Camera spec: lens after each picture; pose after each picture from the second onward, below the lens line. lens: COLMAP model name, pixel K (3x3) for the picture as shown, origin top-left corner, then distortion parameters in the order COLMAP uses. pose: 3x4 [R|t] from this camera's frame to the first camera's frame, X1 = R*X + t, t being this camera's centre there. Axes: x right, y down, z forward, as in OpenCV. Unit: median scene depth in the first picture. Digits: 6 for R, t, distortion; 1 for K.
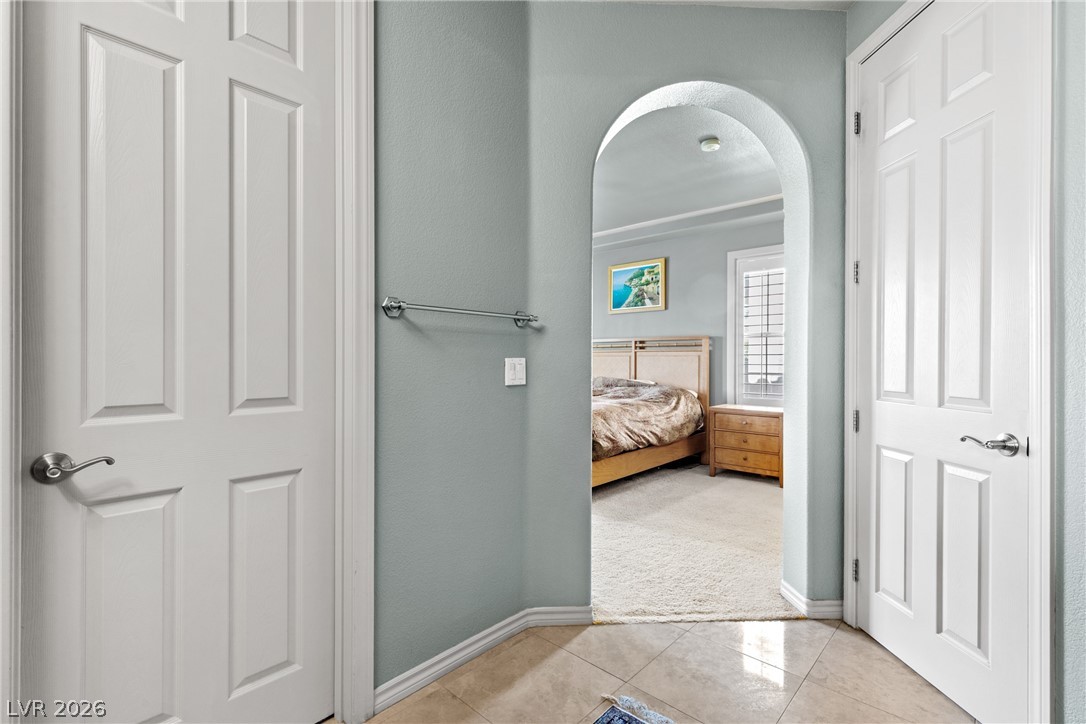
lens RADIAL K [[493.3, 0, 542.6], [0, 493.3, 363.2], [0, 0, 1]] dist [0.008252, -0.001340]
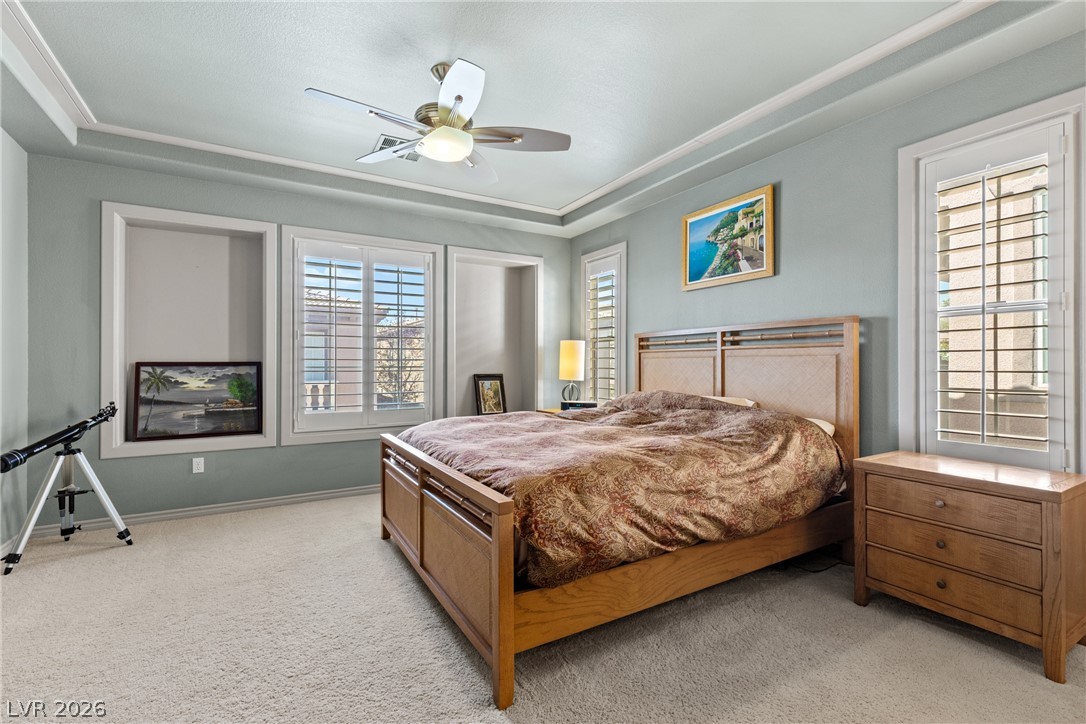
lens RADIAL K [[493.3, 0, 542.7], [0, 493.3, 364.7], [0, 0, 1]] dist [0.008252, -0.001340]
pose [[0.957877, -0.003474, -0.287159, 0.161601], [0.001683, 0.999978, -0.006482, -0.001497], [0.287175, 0.005726, 0.957861, 0.388888]]
